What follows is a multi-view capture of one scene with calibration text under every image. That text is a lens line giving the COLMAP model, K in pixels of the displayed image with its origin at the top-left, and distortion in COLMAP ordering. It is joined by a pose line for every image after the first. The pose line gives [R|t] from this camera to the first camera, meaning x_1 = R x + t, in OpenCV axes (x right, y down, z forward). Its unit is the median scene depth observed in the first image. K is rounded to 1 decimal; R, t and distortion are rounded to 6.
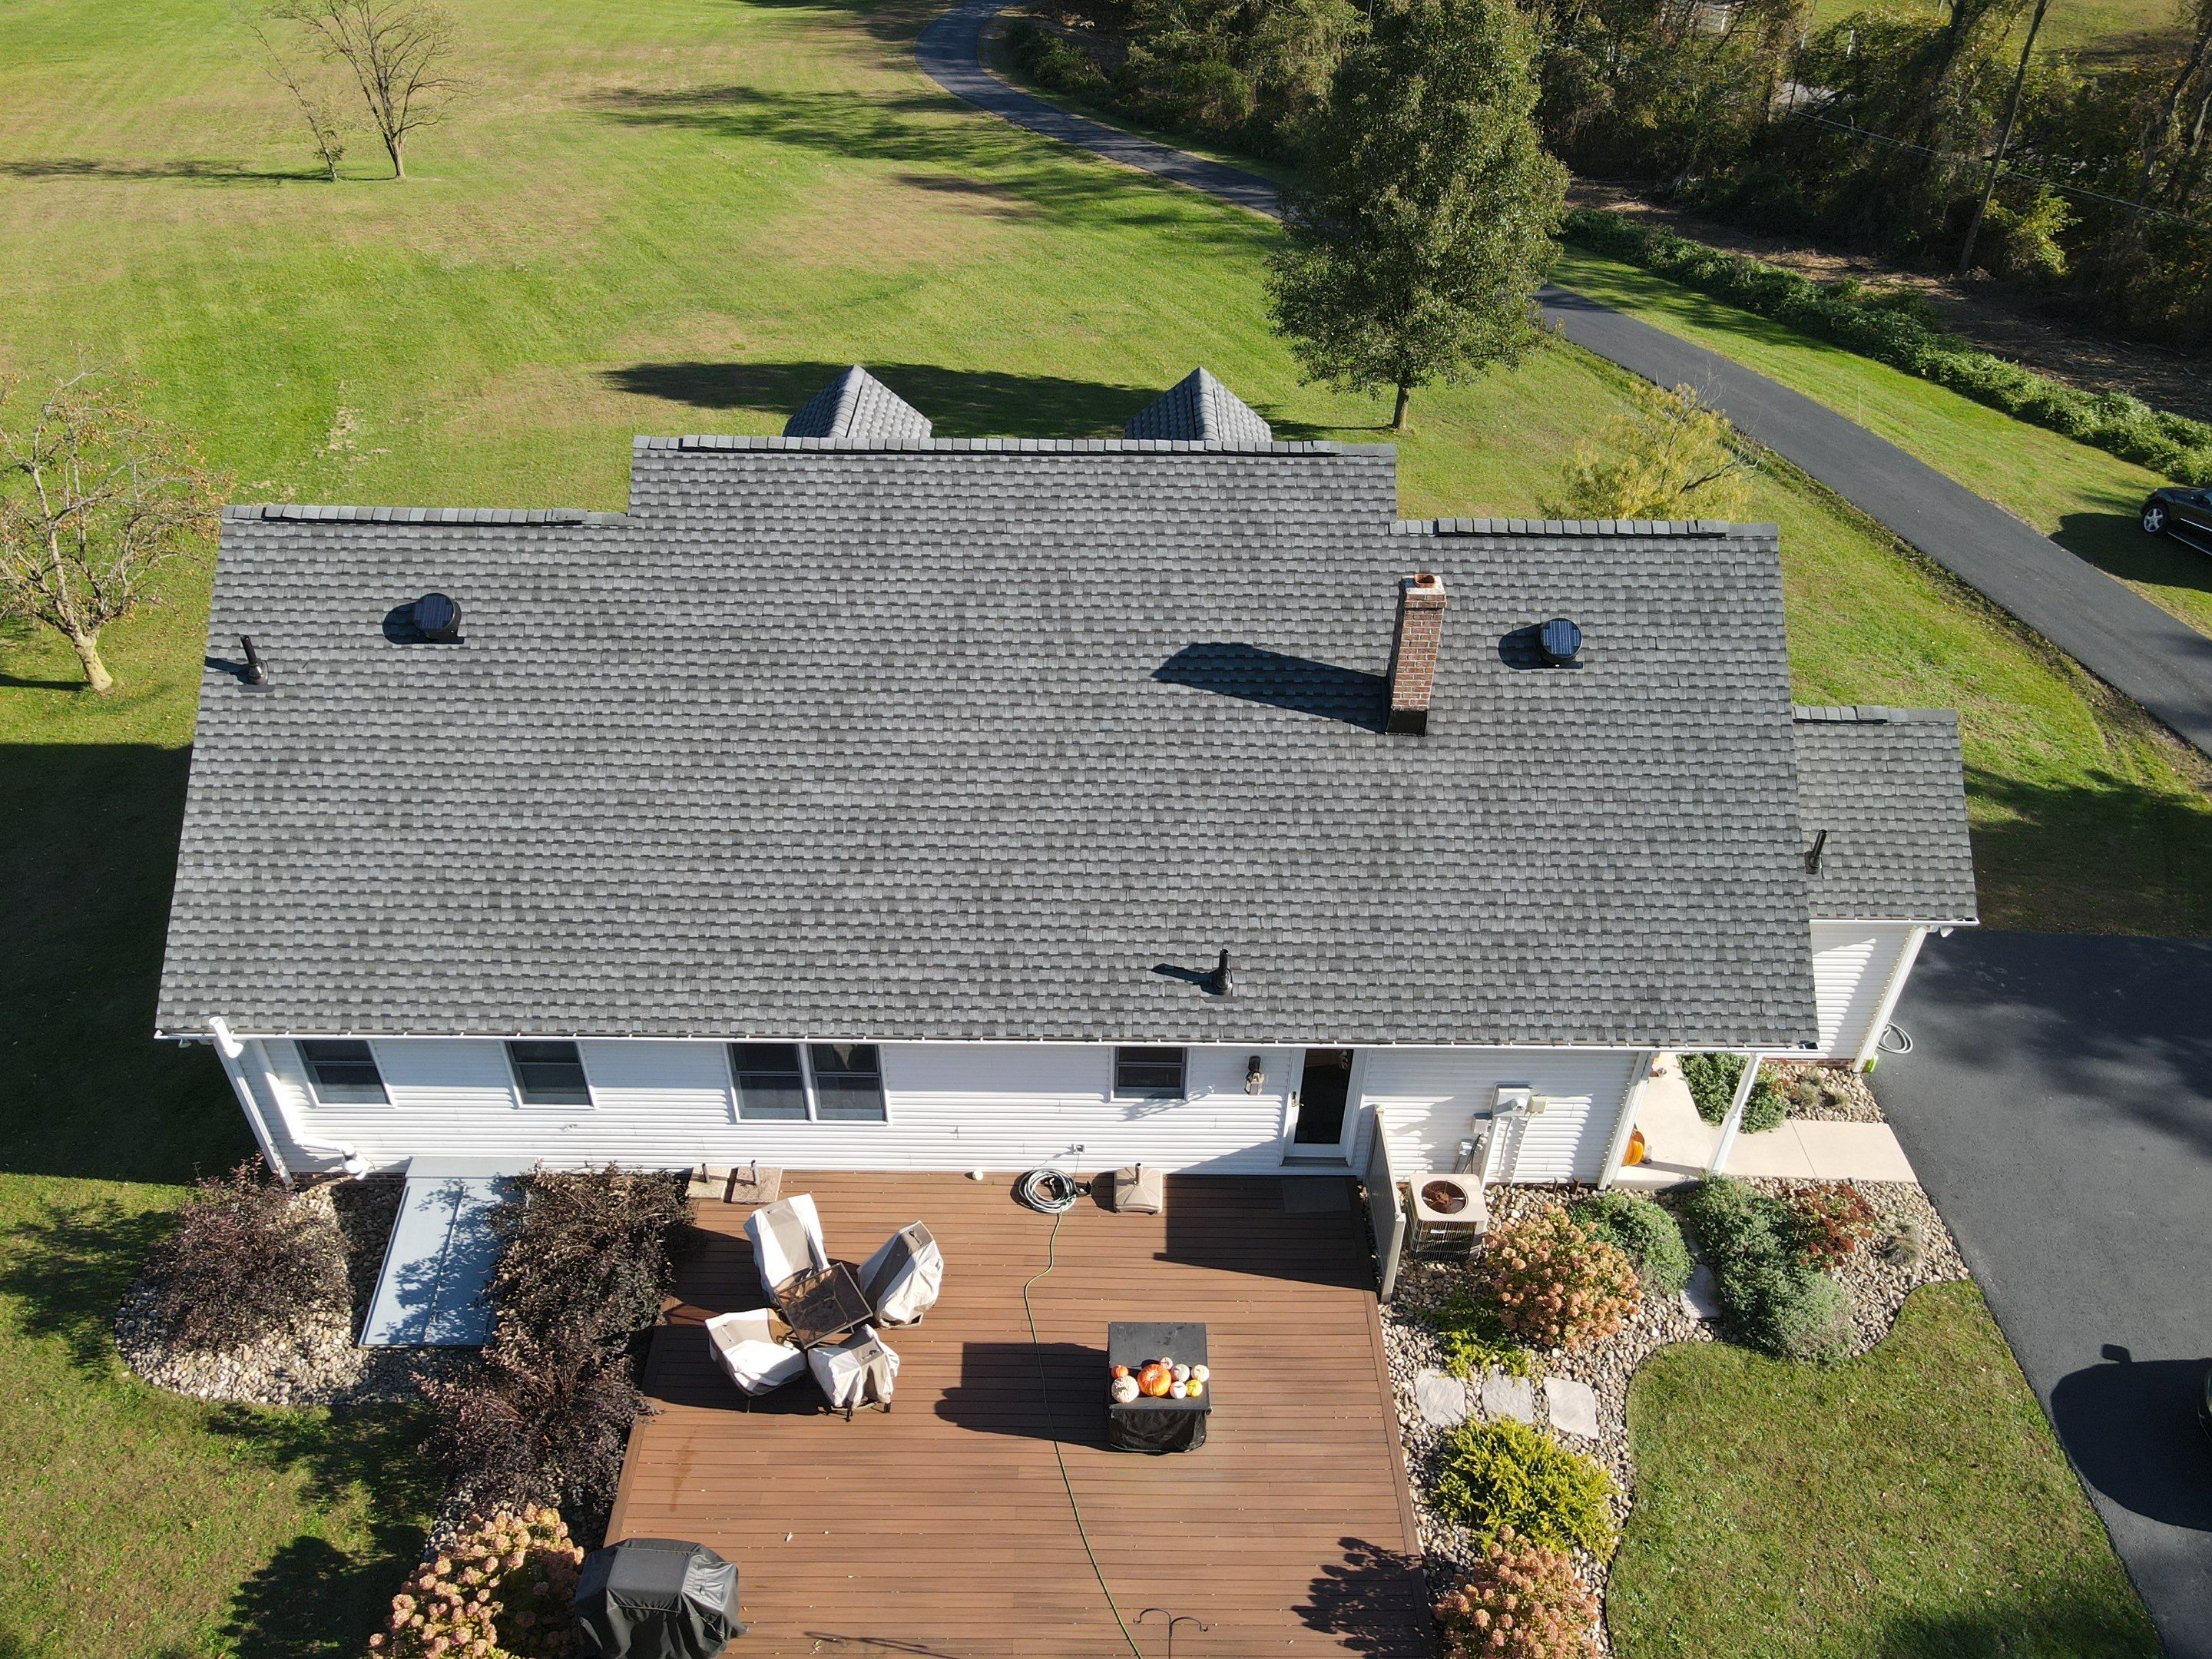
lens RADIAL K [[1620.7, 0, 1098.2], [0, 1620.7, 836.9], [0, 0, 1]] dist [0.001377, 0.027914]
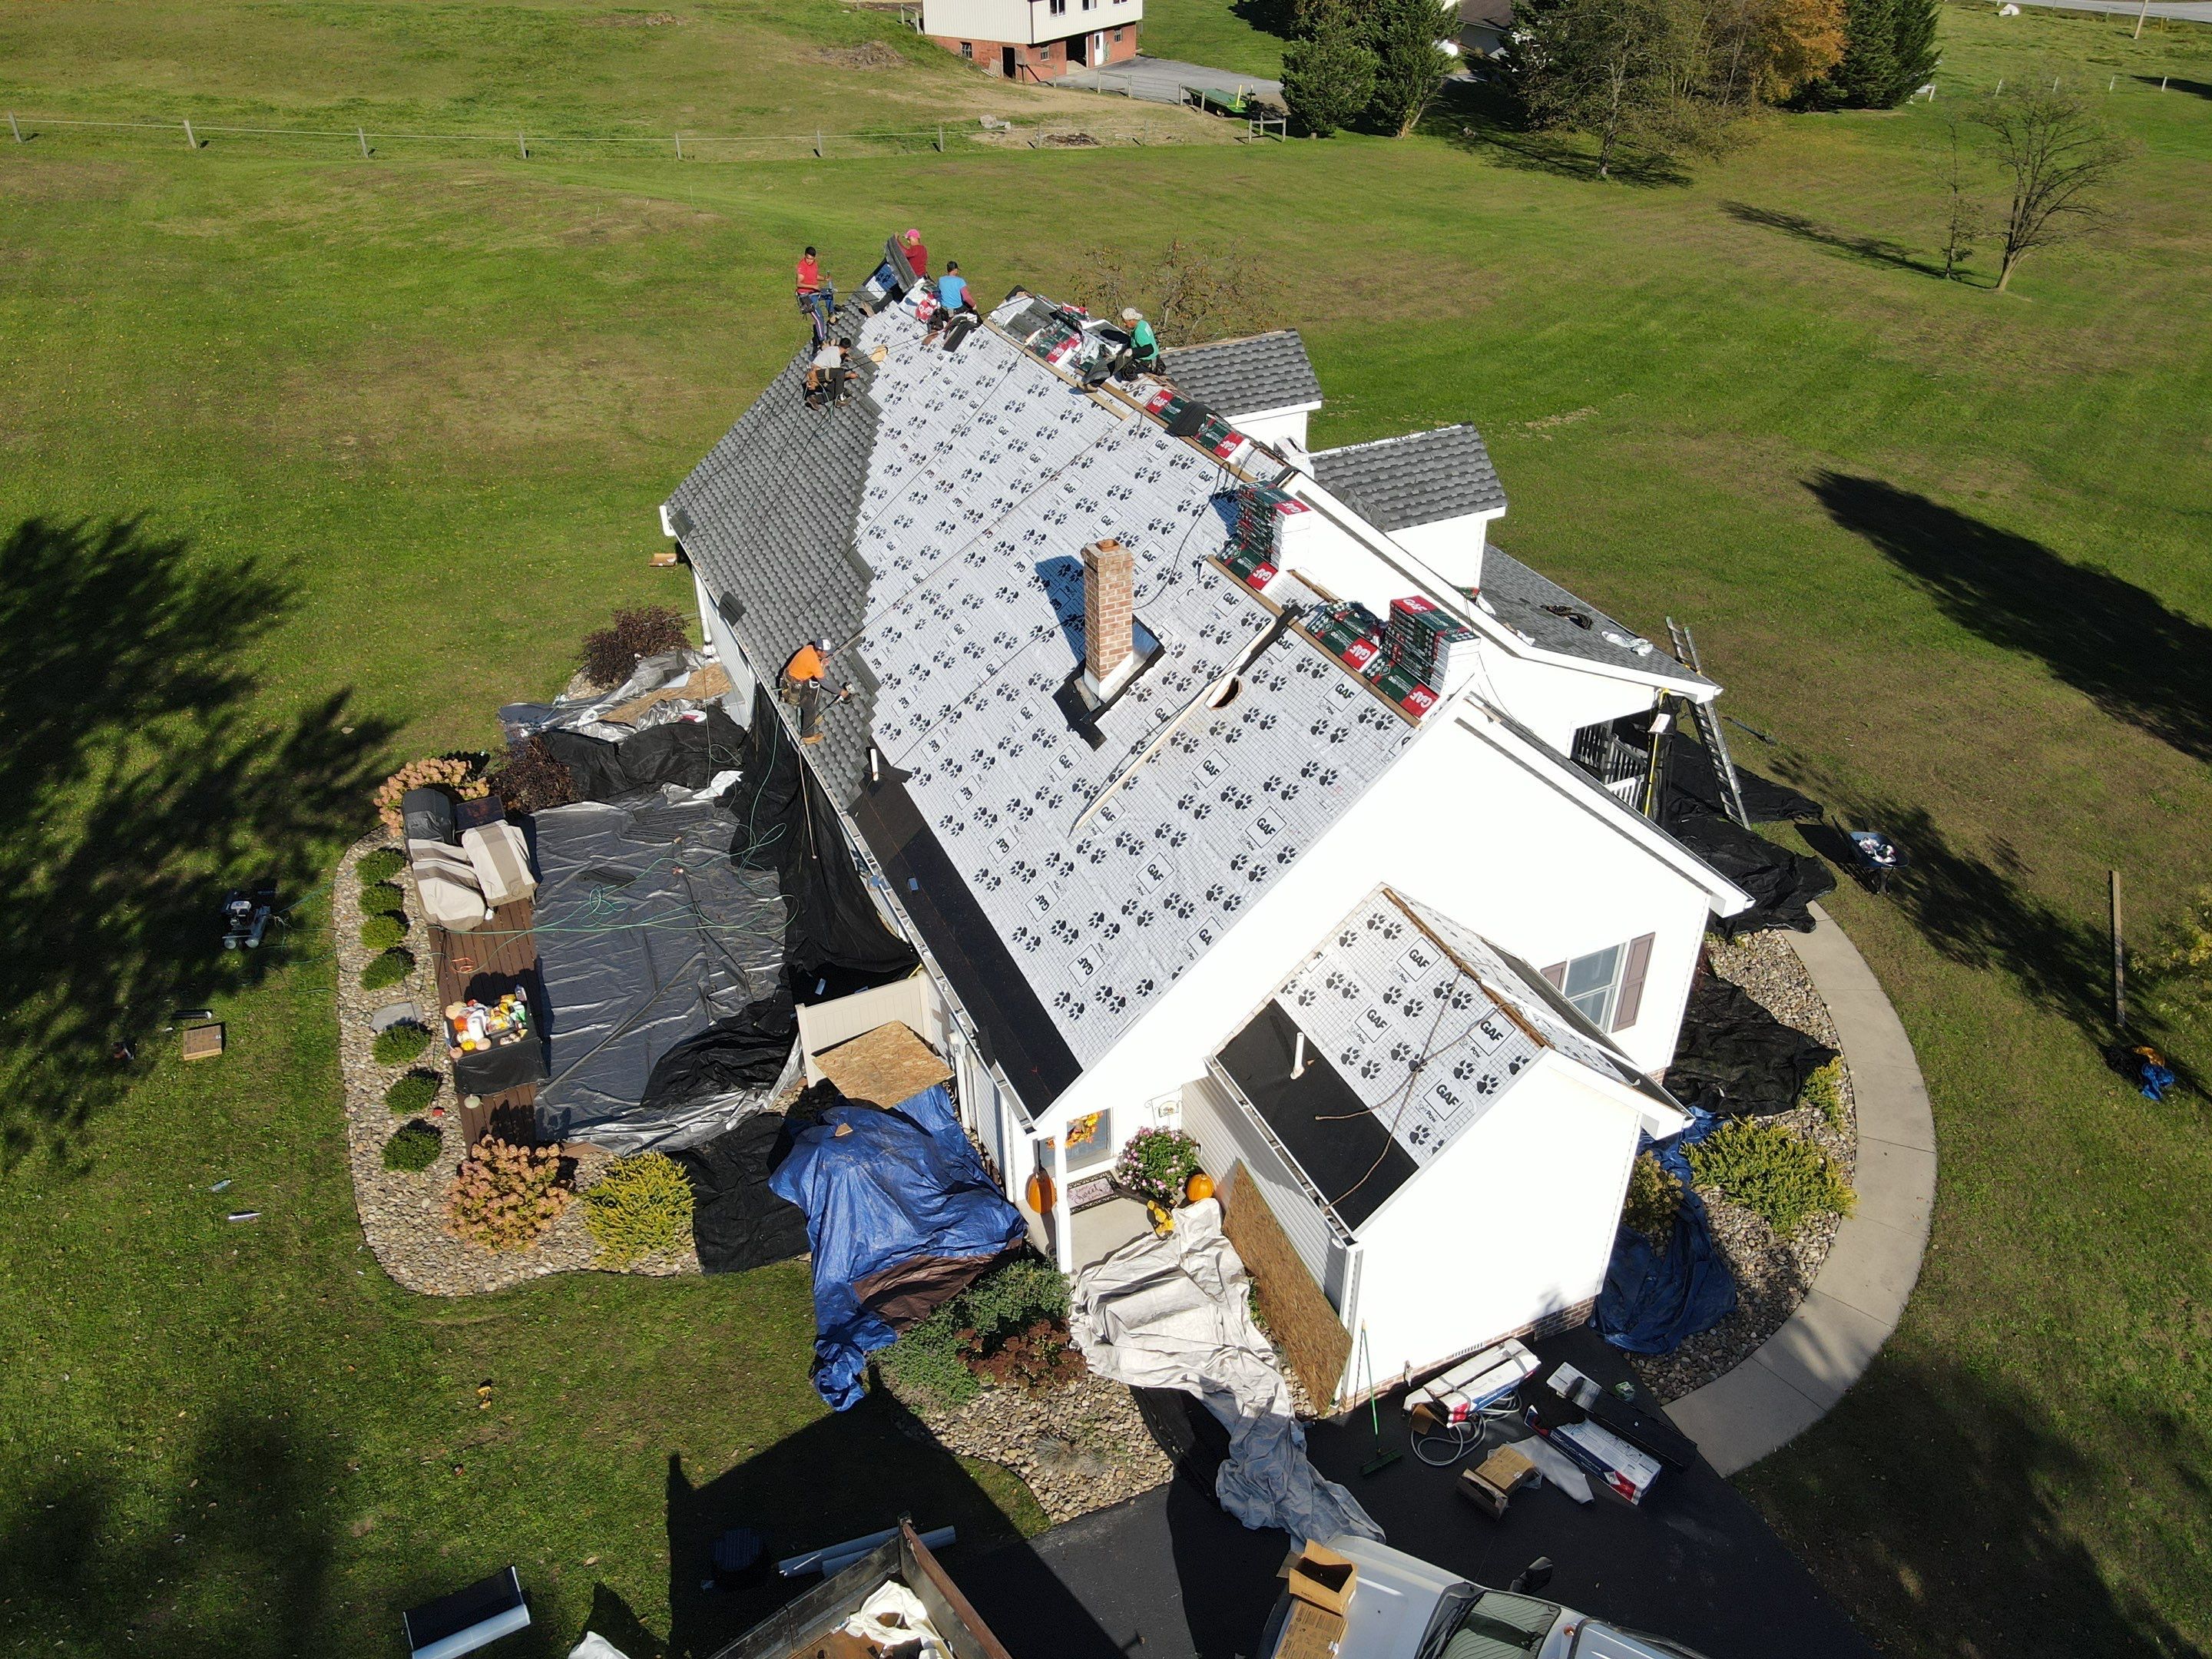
lens RADIAL K [[1620.7, 0, 1098.2], [0, 1620.7, 836.9], [0, 0, 1]] dist [0.001377, 0.027914]
pose [[0.409456, 0.494500, -0.766692, 1.026326], [-0.547313, 0.805491, 0.227228, -0.224869], [0.729927, 0.326581, 0.600459, 0.397688]]
